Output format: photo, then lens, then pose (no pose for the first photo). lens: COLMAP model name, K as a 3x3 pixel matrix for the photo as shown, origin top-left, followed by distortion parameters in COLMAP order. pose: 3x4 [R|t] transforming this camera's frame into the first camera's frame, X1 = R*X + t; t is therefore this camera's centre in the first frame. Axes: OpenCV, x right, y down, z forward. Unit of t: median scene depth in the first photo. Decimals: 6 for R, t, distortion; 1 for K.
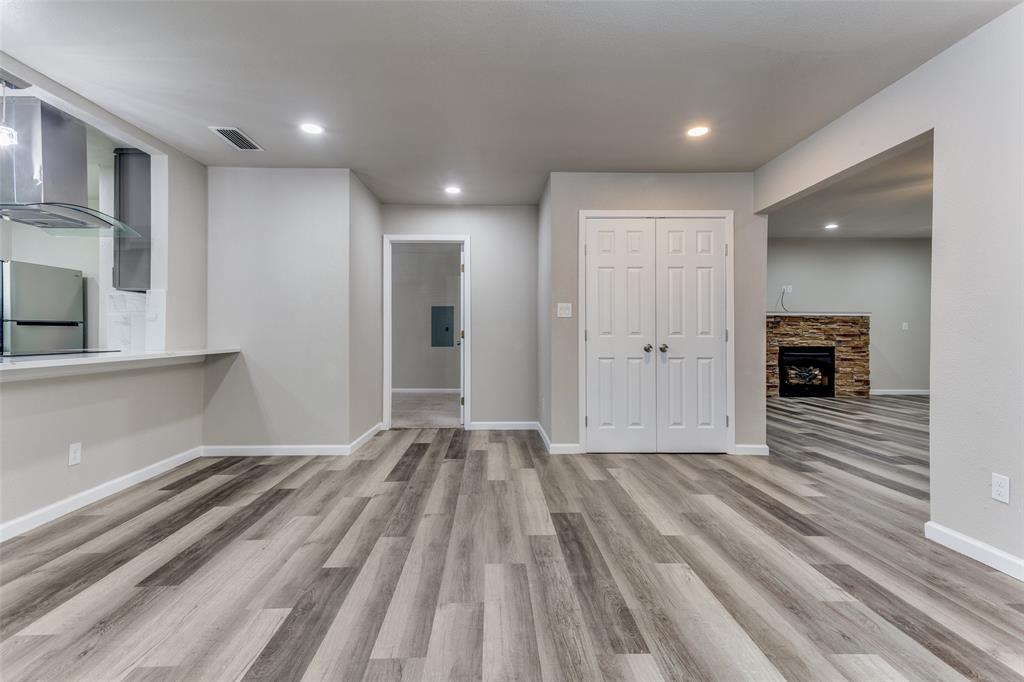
lens RADIAL K [[486.9, 0, 507.4], [0, 486.9, 330.1], [0, 0, 1]] dist [0.025173, -0.000653]
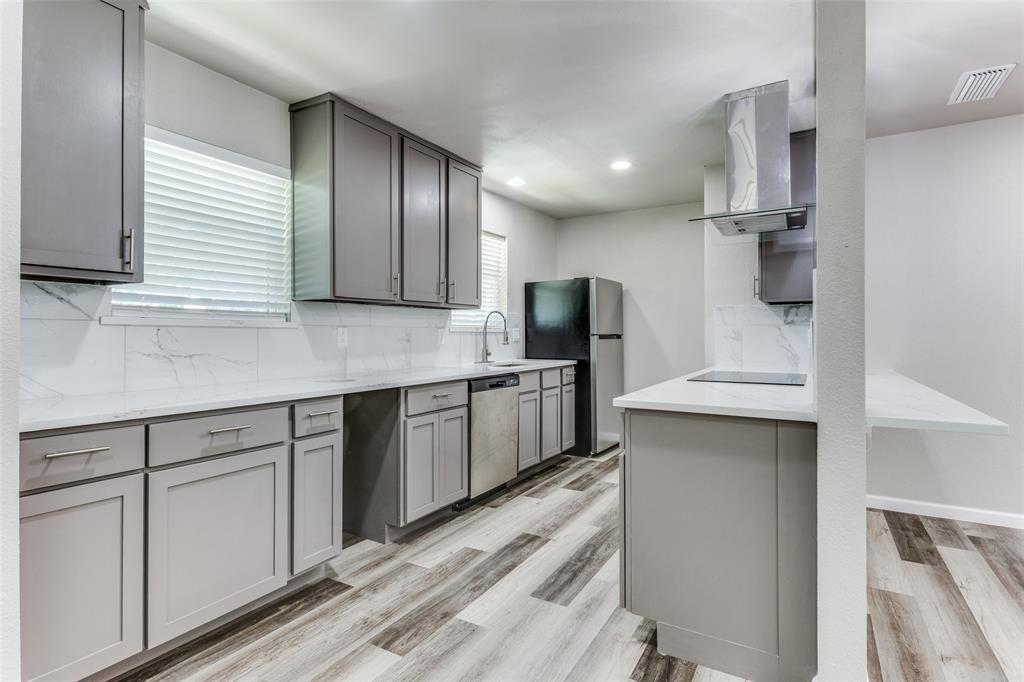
lens RADIAL K [[517.2, 0, 507.7], [0, 517.2, 332.6], [0, 0, 1]] dist [0.015204, 0.000055]
pose [[0.845905, -0.004600, -0.533315, -0.623832], [0.005819, 0.999983, 0.000605, -0.027774], [0.533303, -0.003616, 0.845917, -0.012919]]
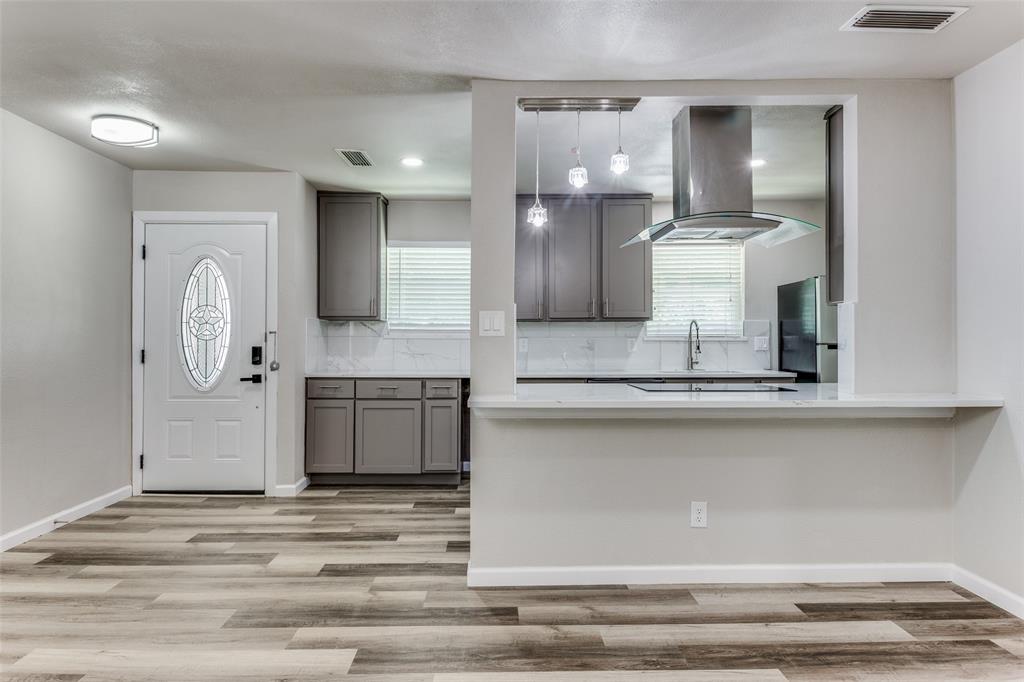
lens RADIAL K [[625.2, 0, 501.7], [0, 625.2, 332.2], [0, 0, 1]] dist [0.005544, -0.001826]
pose [[-0.013072, -0.017154, -0.999767, 0.125887], [0.005687, 0.999835, -0.017229, -0.026512], [0.999898, -0.005911, -0.012973, 0.488084]]
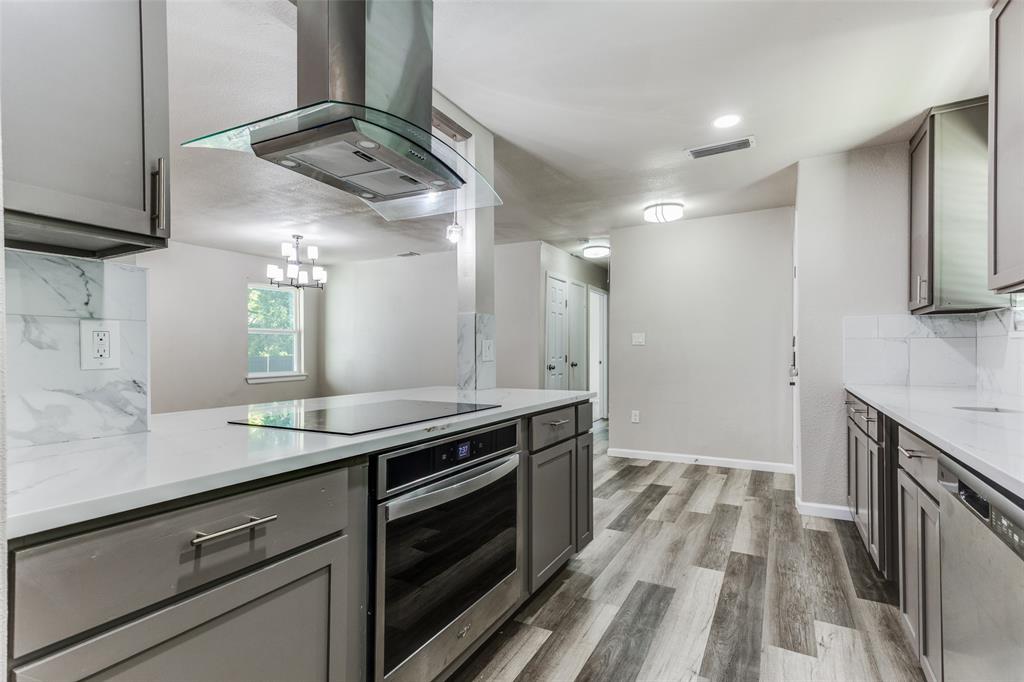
lens RADIAL K [[491.8, 0, 512.3], [0, 491.8, 353.4], [0, 0, 1]] dist [0.027890, -0.000014]
pose [[-0.863627, 0.000867, 0.504131, -1.028444], [-0.001370, 0.999991, -0.004067, -0.013951], [-0.504129, -0.004203, -0.863618, 1.060804]]
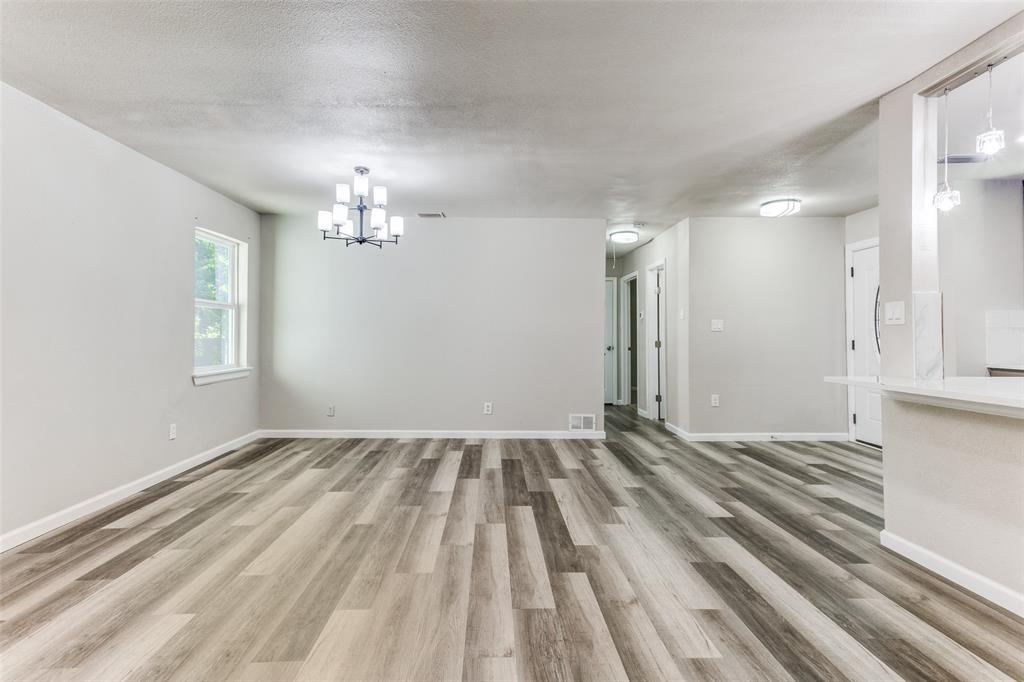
lens RADIAL K [[484.7, 0, 504.3], [0, 484.7, 327.6], [0, 0, 1]] dist [0.027030, -0.001509]
pose [[-0.999986, -0.002384, 0.004828, -0.108425], [-0.002528, 0.999544, -0.030097, -0.009831], [-0.004754, -0.030109, -0.999535, 1.104545]]
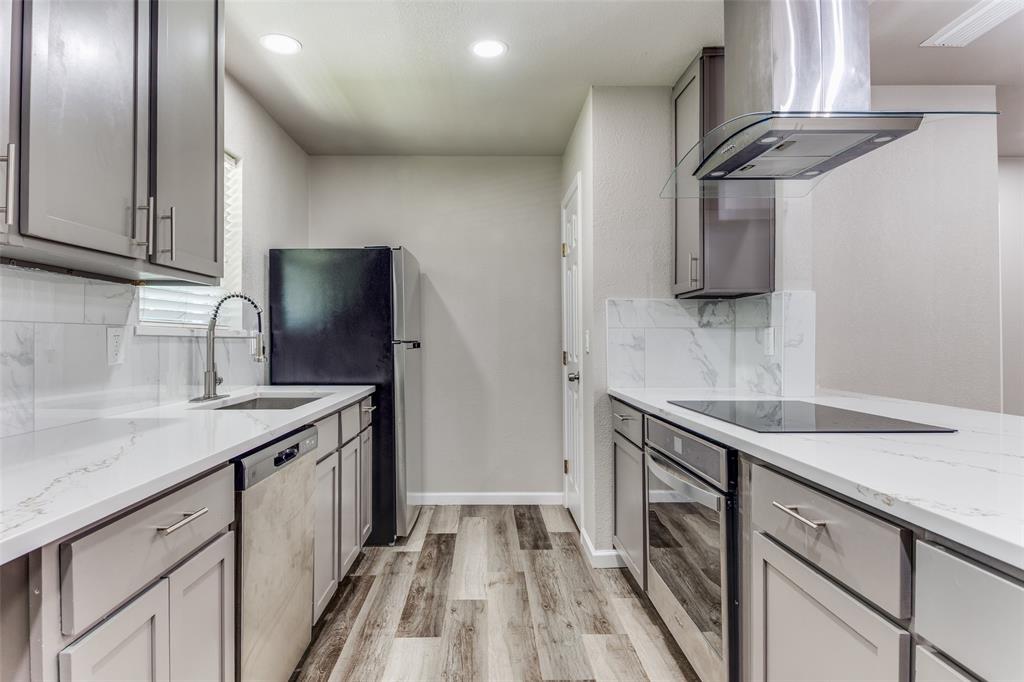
lens RADIAL K [[582.6, 0, 490.9], [0, 582.6, 338.5], [0, 0, 1]] dist [0.000092, -0.000387]
pose [[0.999794, -0.003420, -0.020002, -0.943960], [0.003445, 0.999993, 0.001232, -0.026455], [0.019997, -0.001300, 0.999799, 0.287629]]
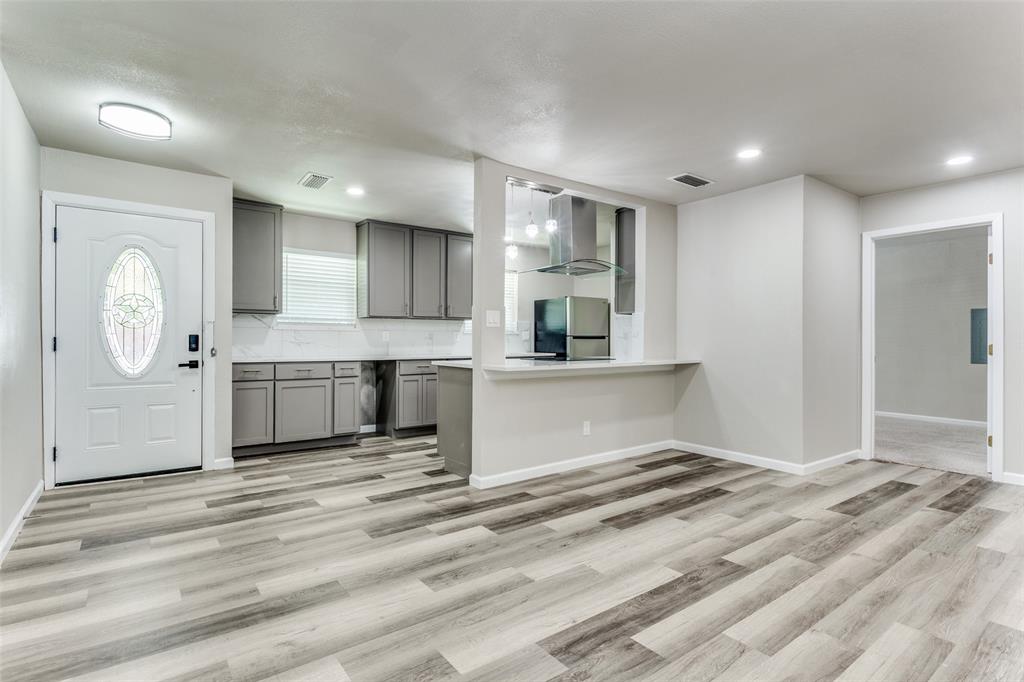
lens RADIAL K [[504.7, 0, 500.2], [0, 504.7, 341.0], [0, 0, 1]] dist [0.004663, -0.000692]
pose [[0.565084, 0.002755, -0.825029, 0.158333], [0.002698, 0.999983, 0.005187, -0.013506], [0.825029, -0.005157, 0.565066, -0.042580]]
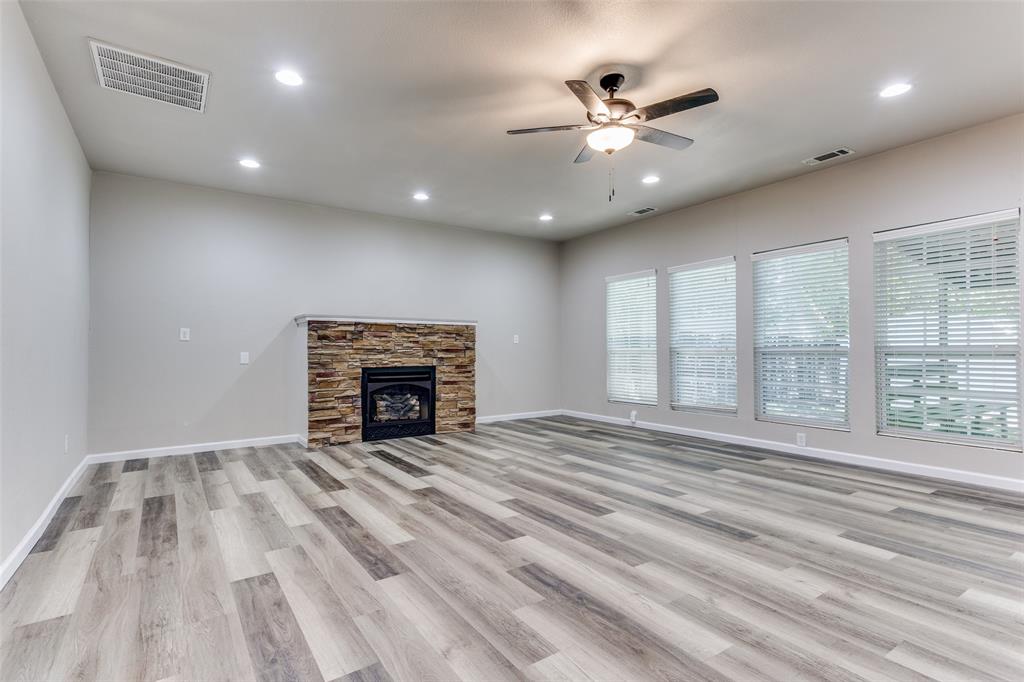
lens RADIAL K [[485.0, 0, 494.4], [0, 485.0, 344.3], [0, 0, 1]] dist [0.025994, 0.000403]
pose [[0.848911, -0.000958, 0.528534, 0.717171], [0.002826, 0.999992, -0.002727, 0.006463], [-0.528528, 0.003809, 0.848908, 0.671700]]
